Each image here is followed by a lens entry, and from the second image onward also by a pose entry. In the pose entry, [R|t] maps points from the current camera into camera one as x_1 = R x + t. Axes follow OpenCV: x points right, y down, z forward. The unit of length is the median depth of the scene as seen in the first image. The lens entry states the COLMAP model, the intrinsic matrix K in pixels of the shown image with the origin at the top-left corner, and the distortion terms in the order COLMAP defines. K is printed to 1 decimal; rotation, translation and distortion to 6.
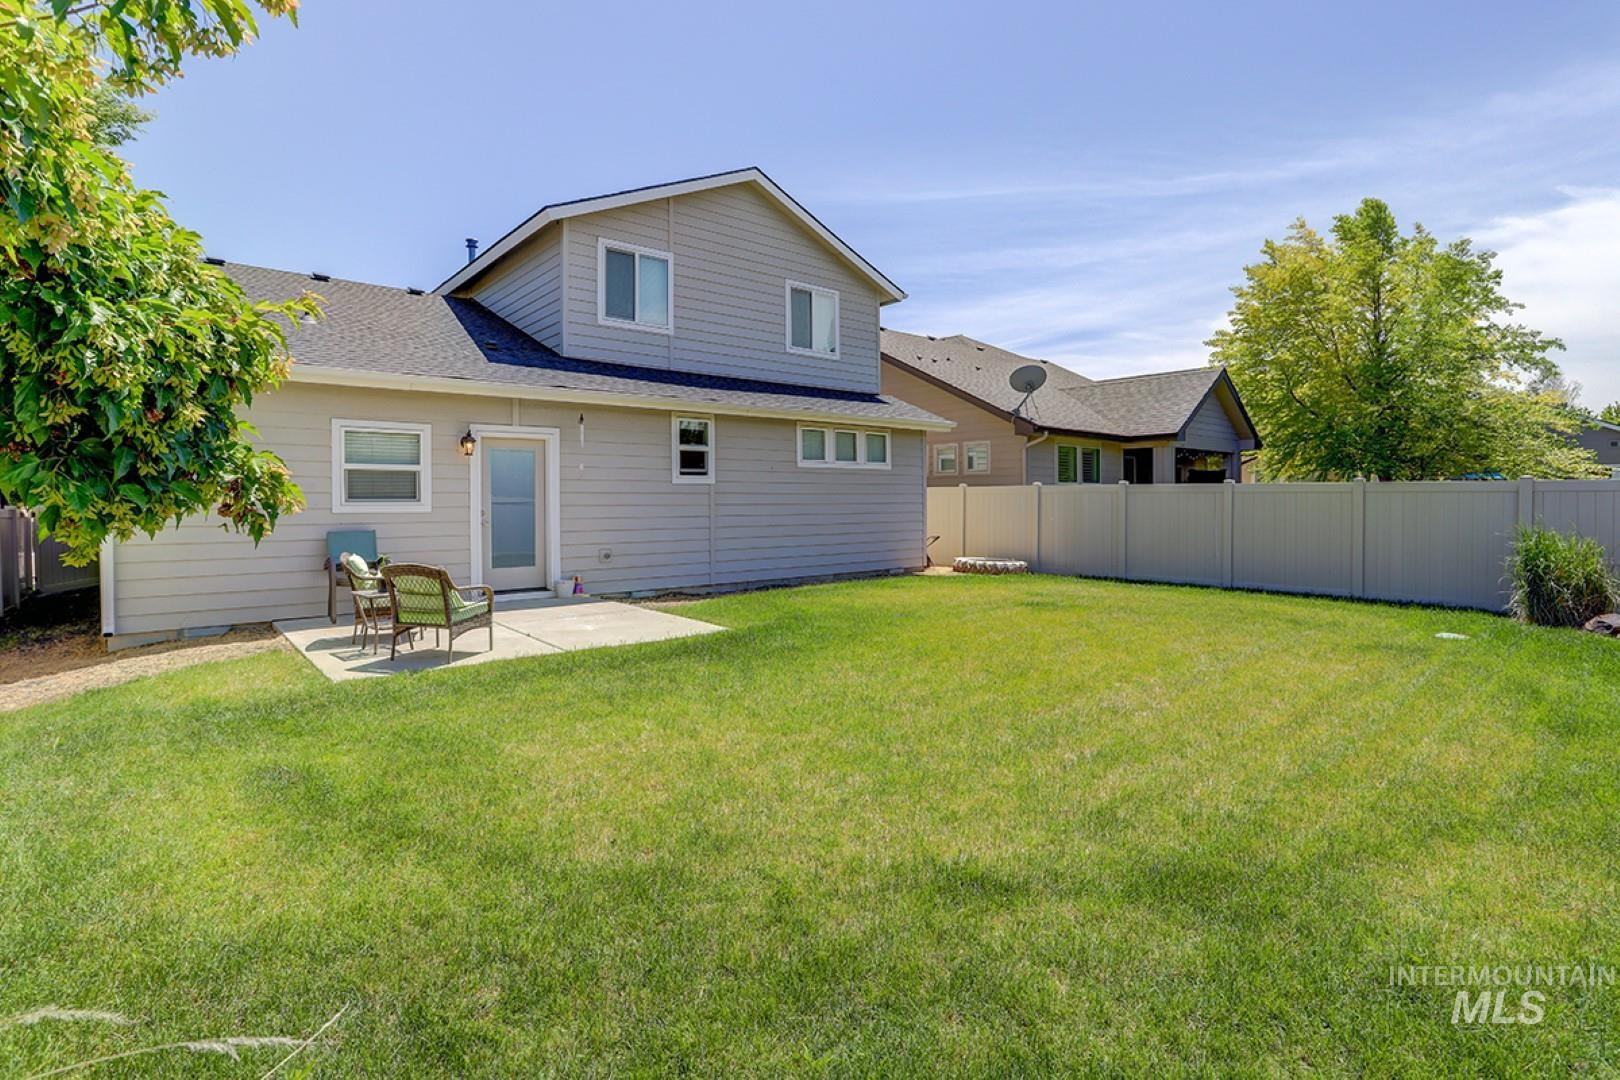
lens RADIAL K [[775.9, 0, 799.9], [0, 775.9, 503.8], [0, 0, 1]] dist [-0.038498, 0.000987]
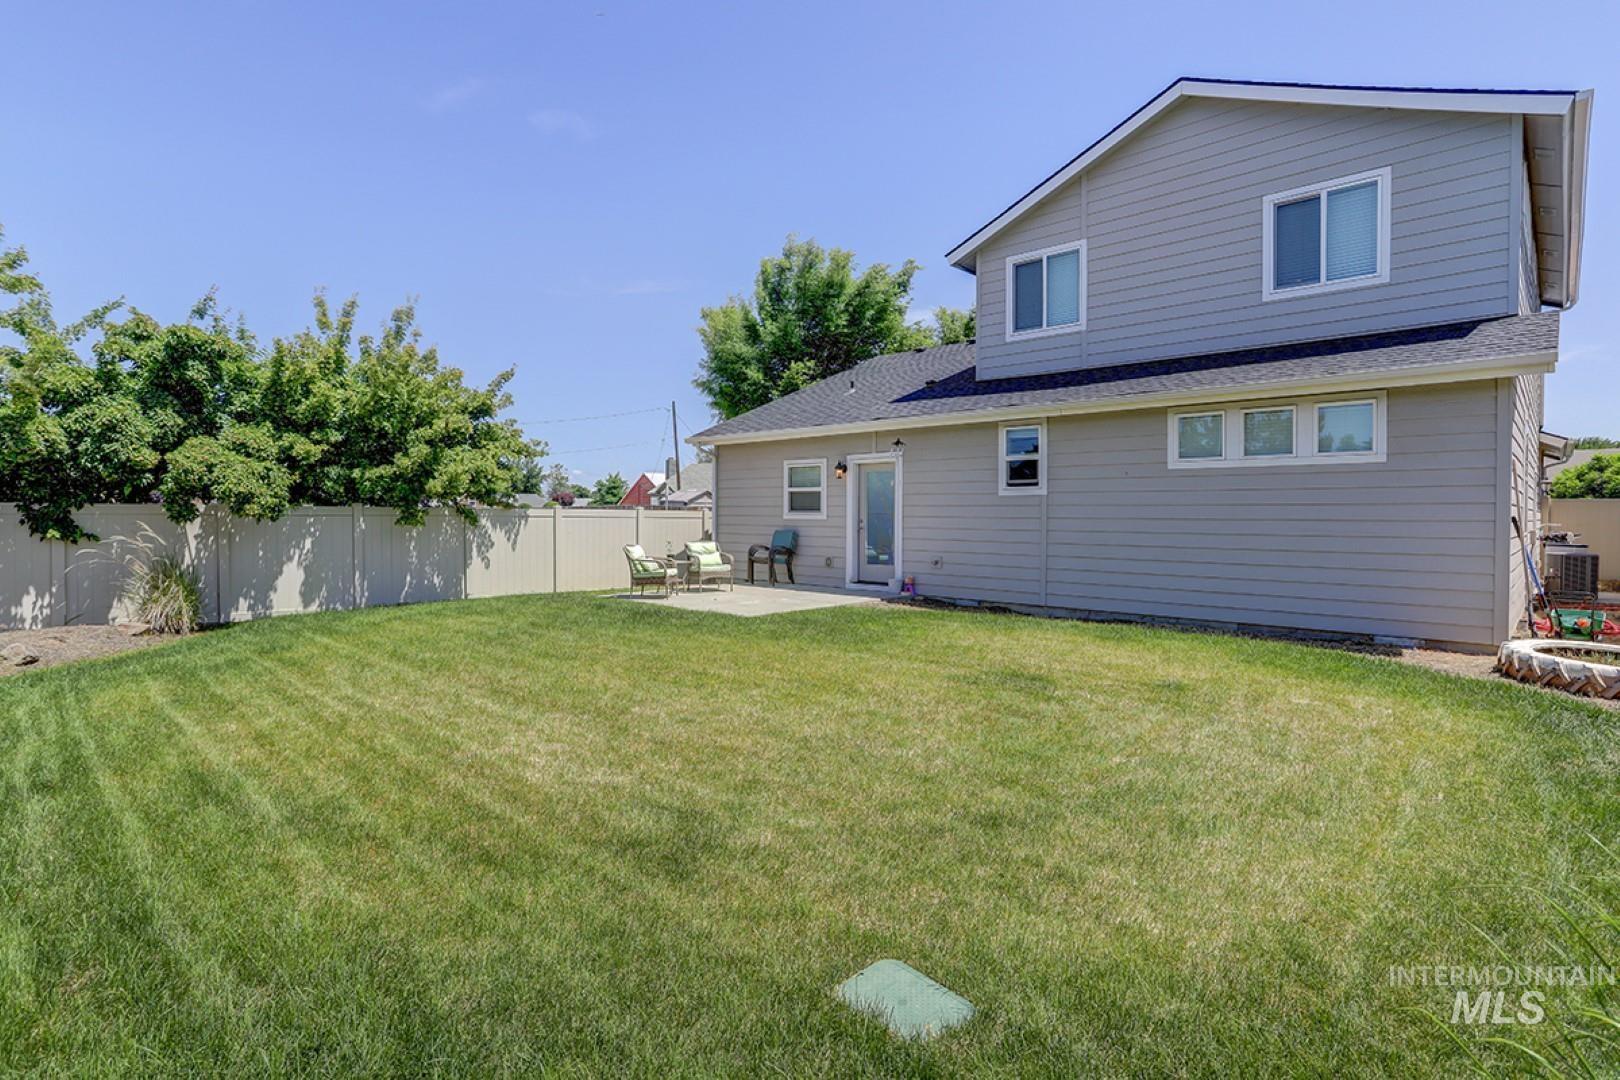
lens RADIAL K [[775.9, 0, 813.1], [0, 775.9, 529.8], [0, 0, 1]] dist [-0.038498, 0.000987]
pose [[0.125254, 0.029067, -0.991699, 0.751177], [-0.007139, 0.999571, 0.028396, -0.008942], [0.992099, 0.003523, 0.125407, 0.621901]]
